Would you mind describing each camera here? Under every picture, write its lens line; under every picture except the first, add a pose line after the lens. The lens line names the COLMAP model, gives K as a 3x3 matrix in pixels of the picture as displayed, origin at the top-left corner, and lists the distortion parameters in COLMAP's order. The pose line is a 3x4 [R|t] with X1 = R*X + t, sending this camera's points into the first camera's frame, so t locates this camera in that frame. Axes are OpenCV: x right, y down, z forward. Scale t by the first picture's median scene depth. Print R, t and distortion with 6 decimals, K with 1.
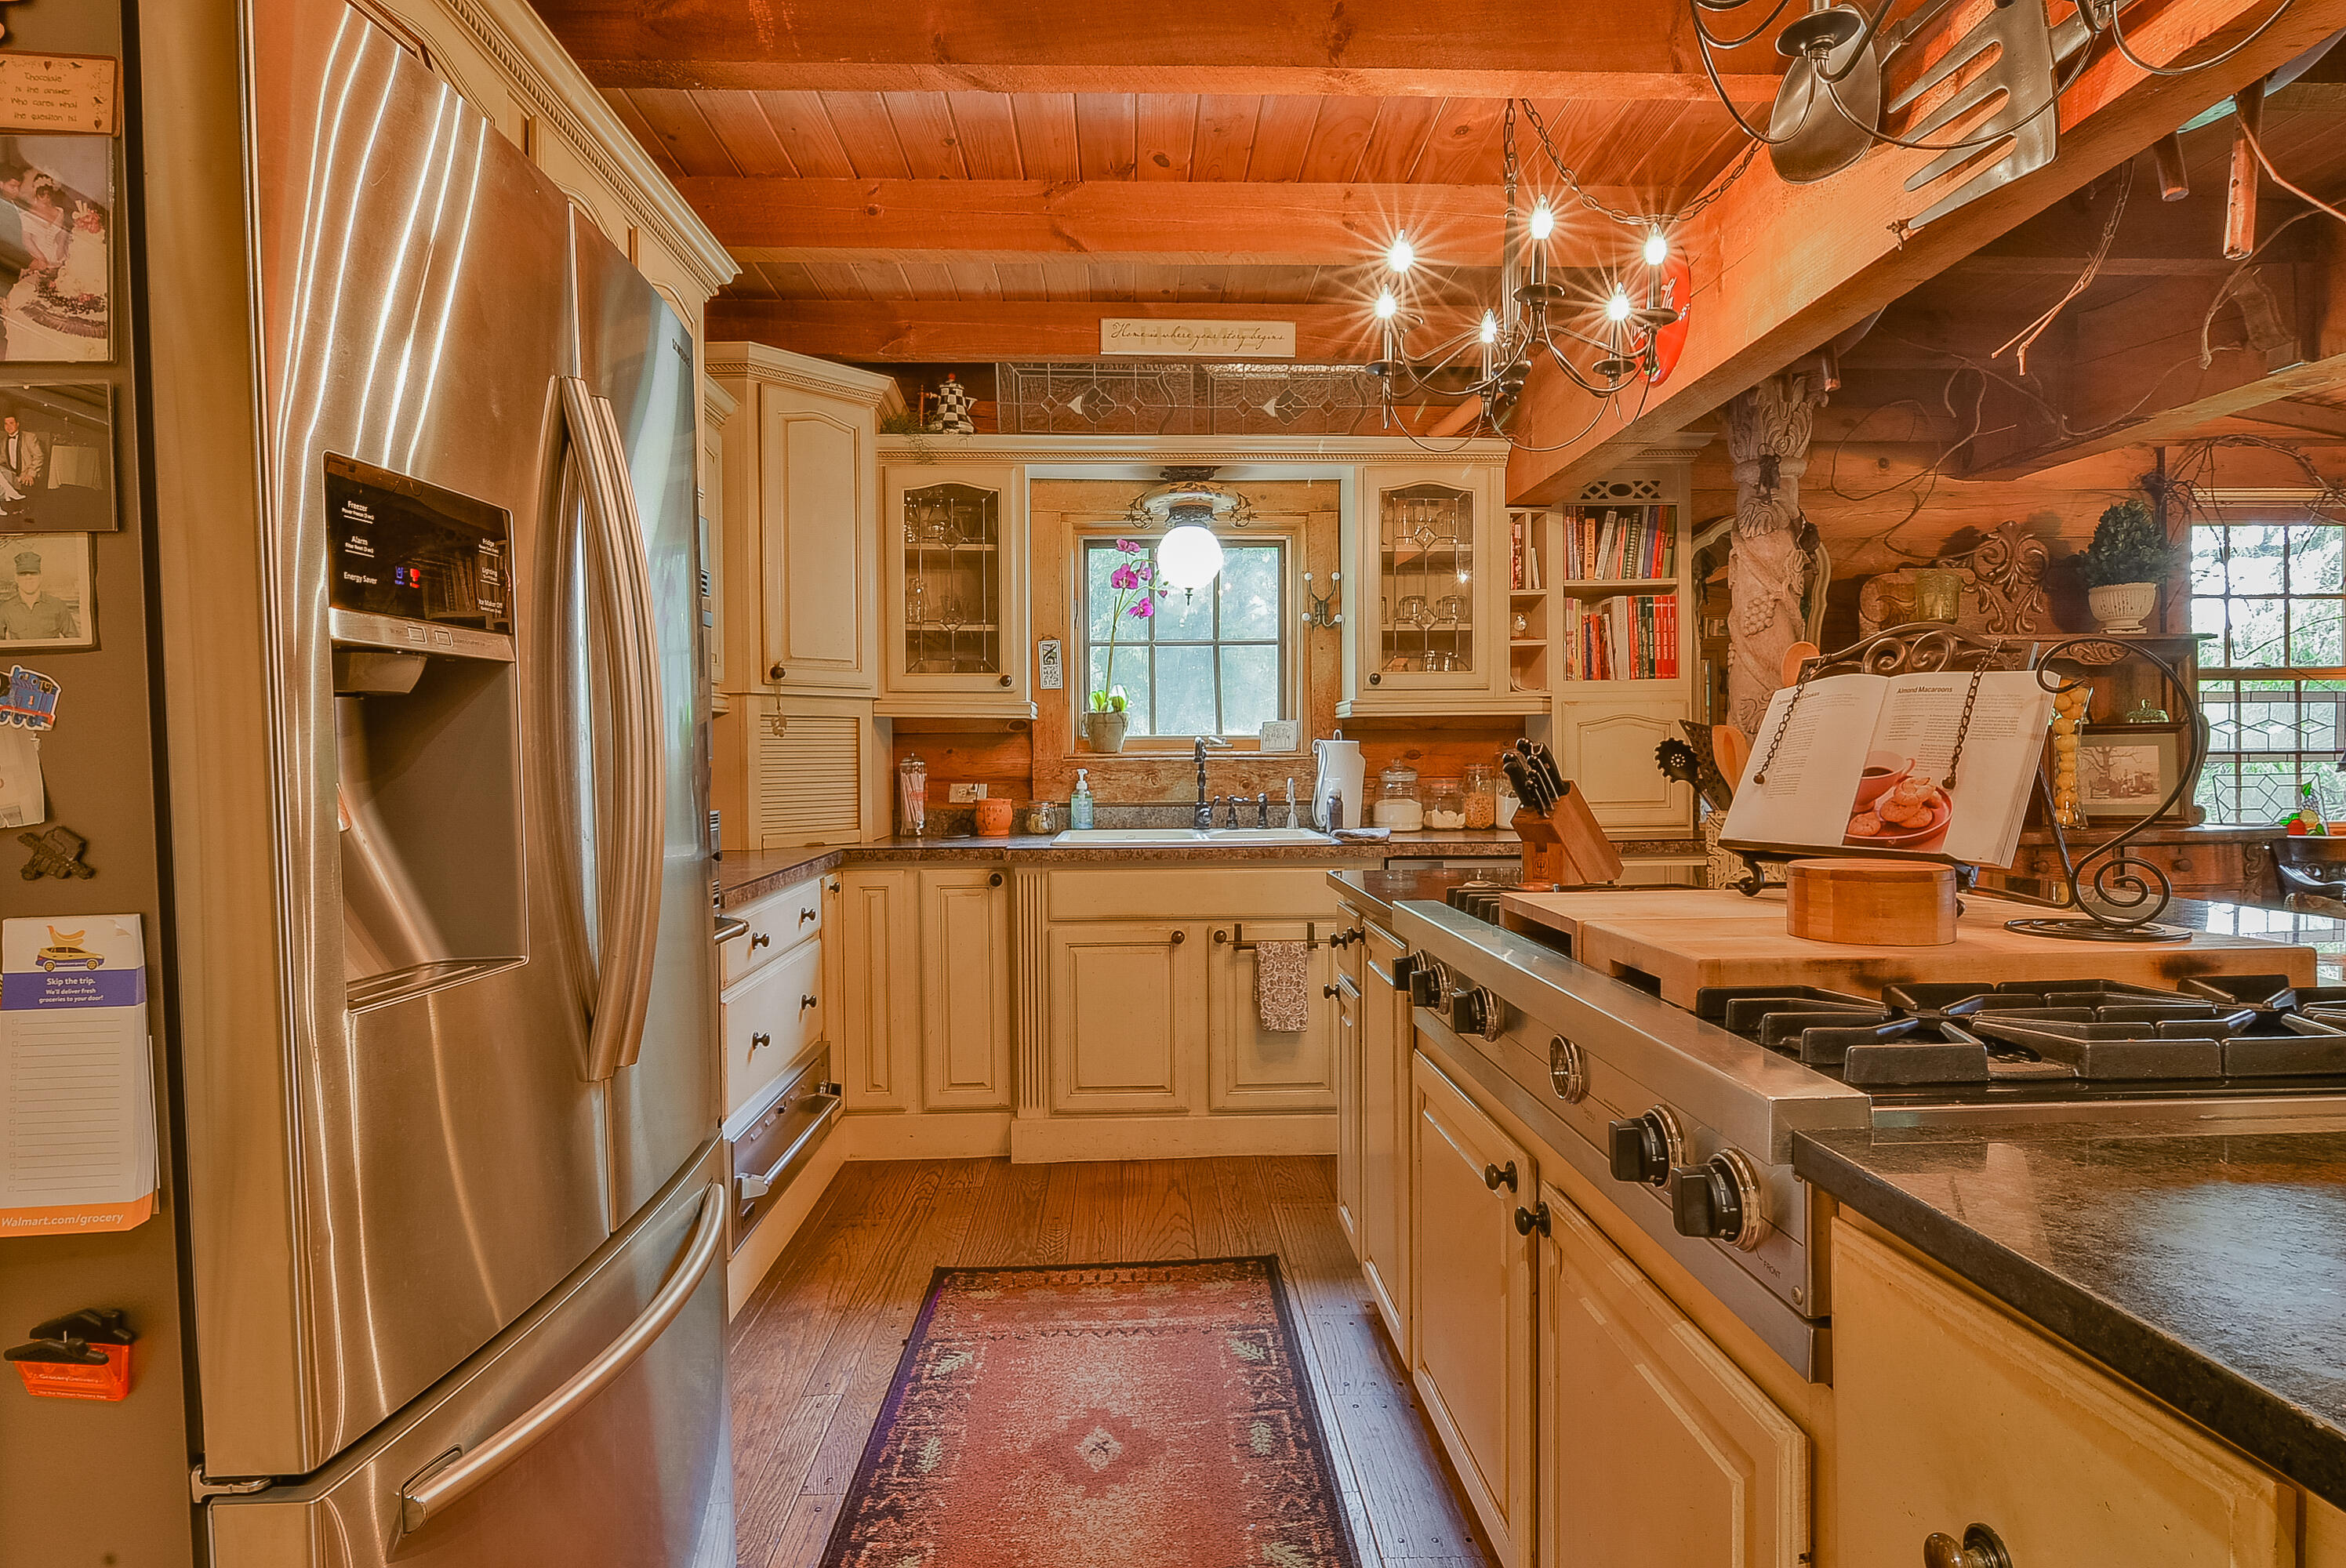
lens RADIAL K [[1266.4, 0, 1173.0], [0, 1266.4, 784.0], [0, 0, 1]] dist [0.003168, 0.000630]
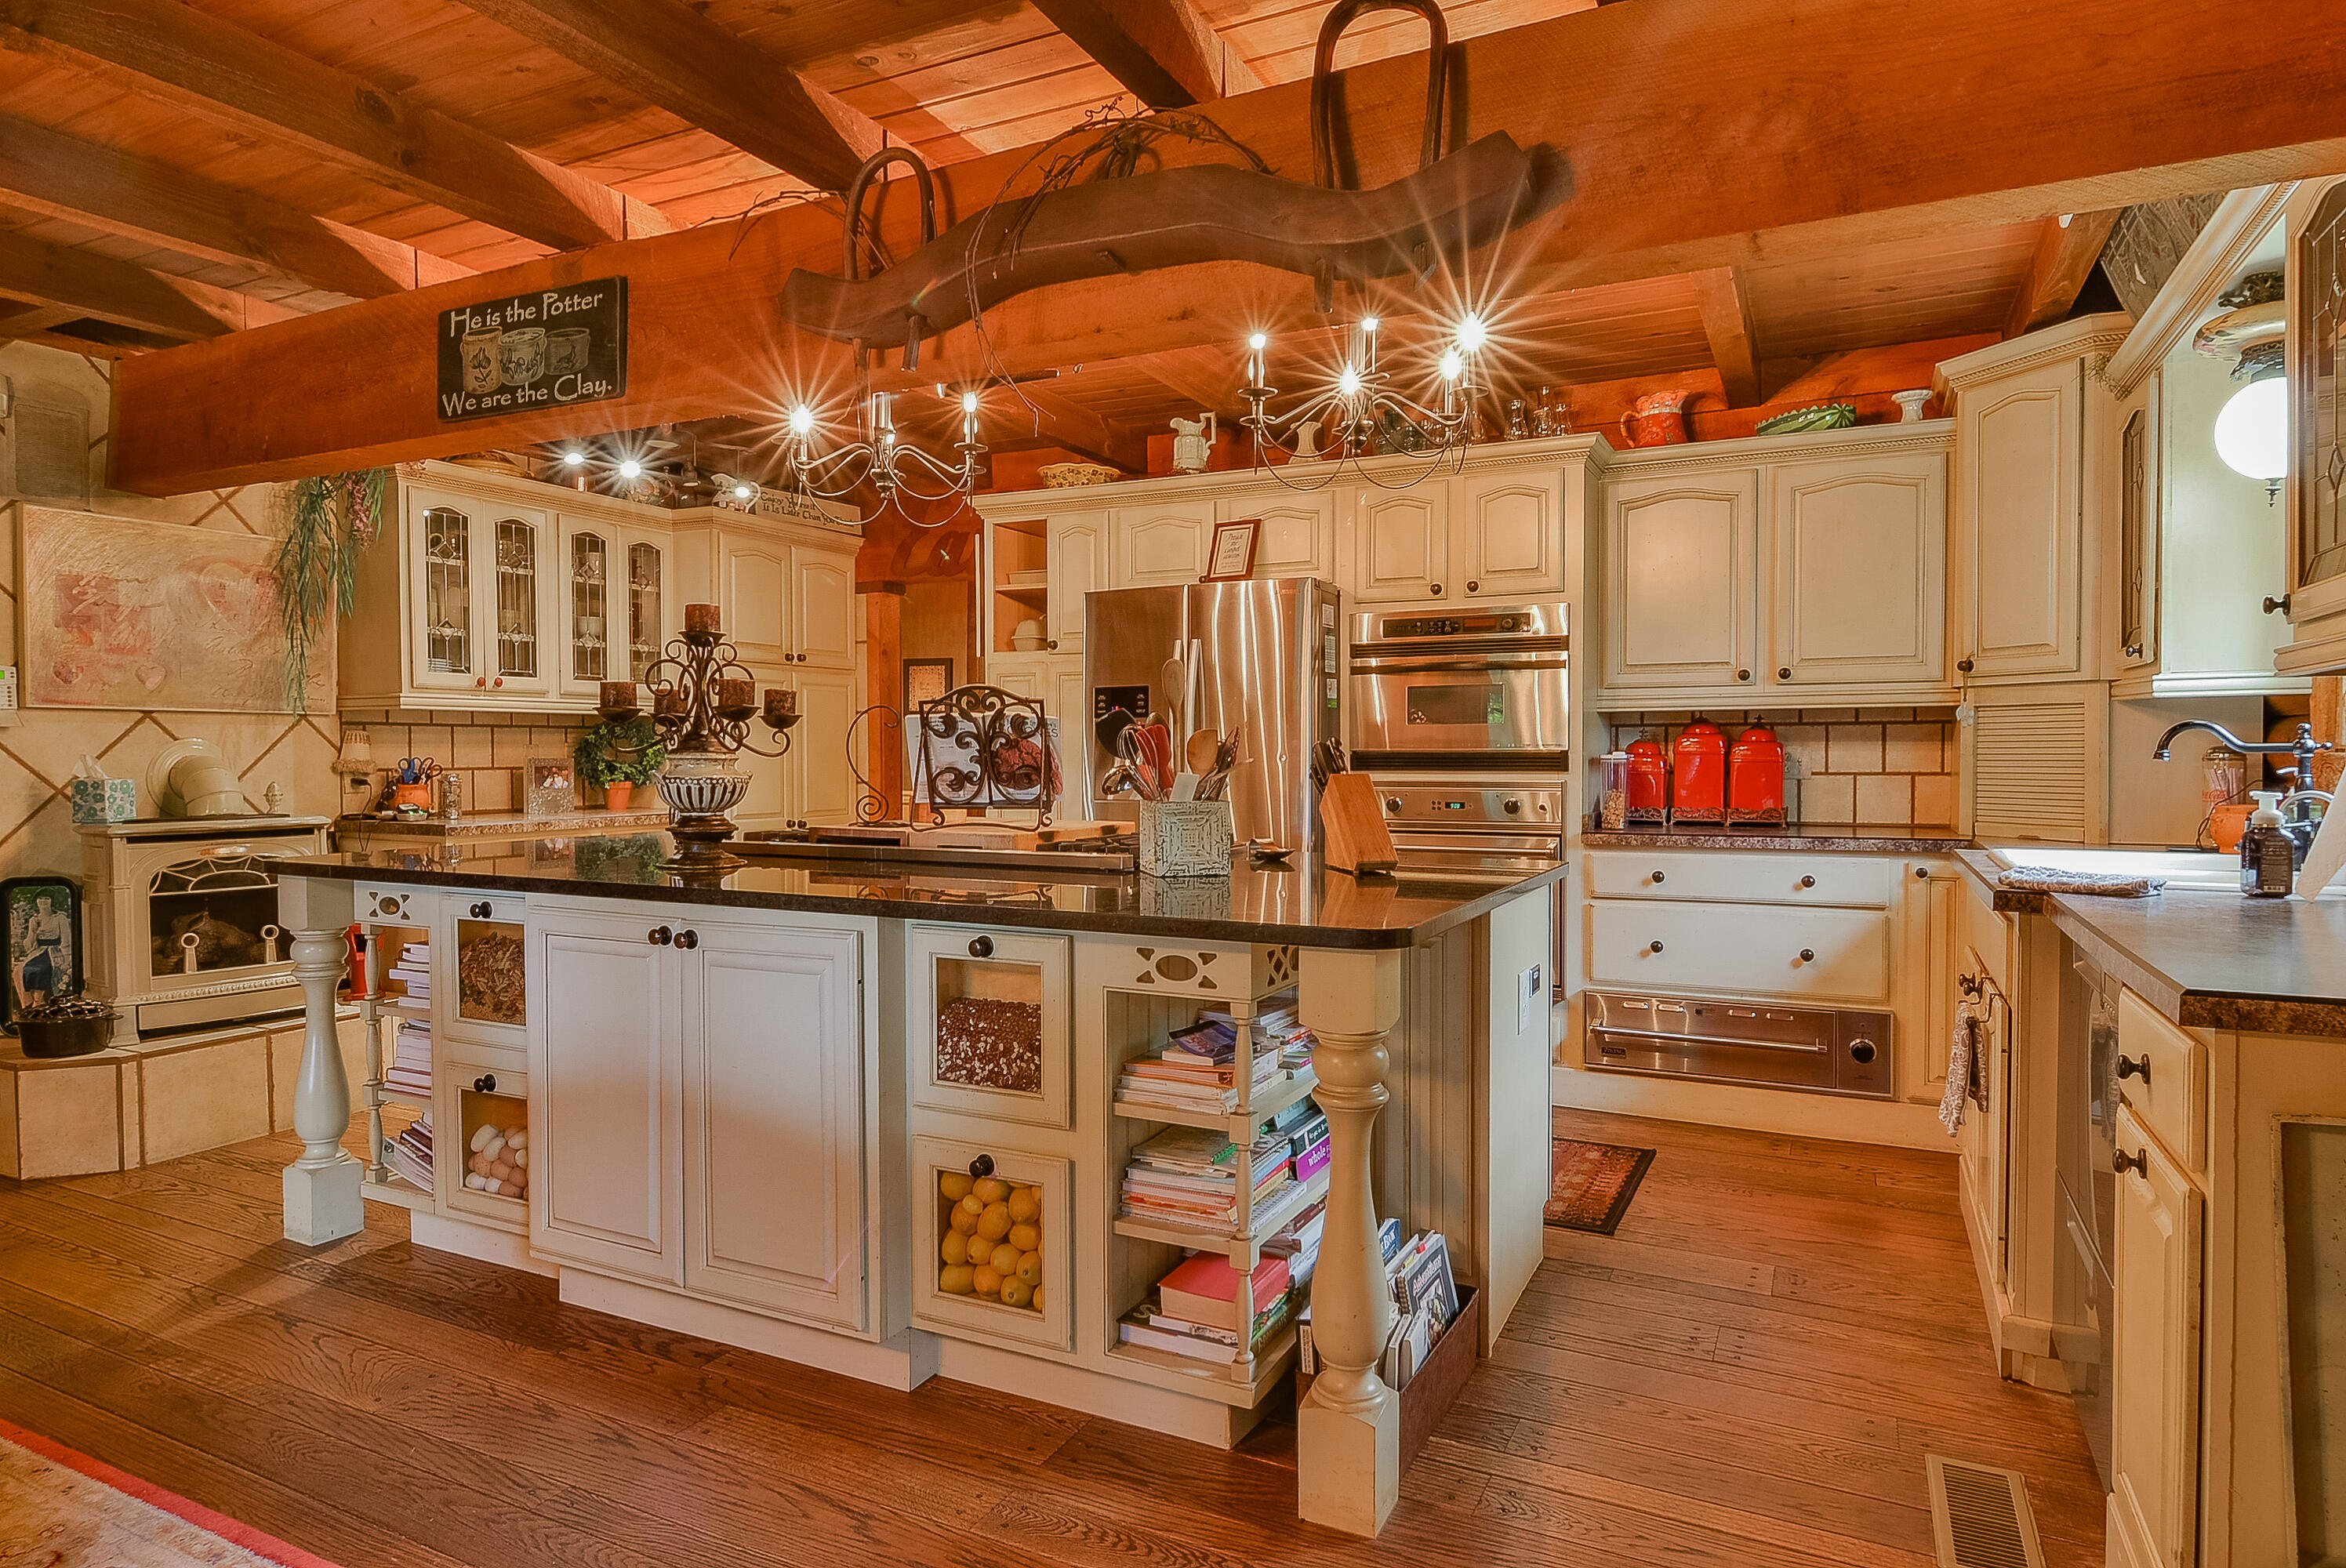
lens RADIAL K [[1310.6, 0, 1182.5], [0, 1310.6, 792.9], [0, 0, 1]] dist [0.003881, 0.000562]
pose [[-0.485854, 0.039358, -0.873154, 1.200480], [-0.009607, 0.998685, 0.050362, -0.040008], [0.873987, 0.032857, -0.484837, 1.229167]]
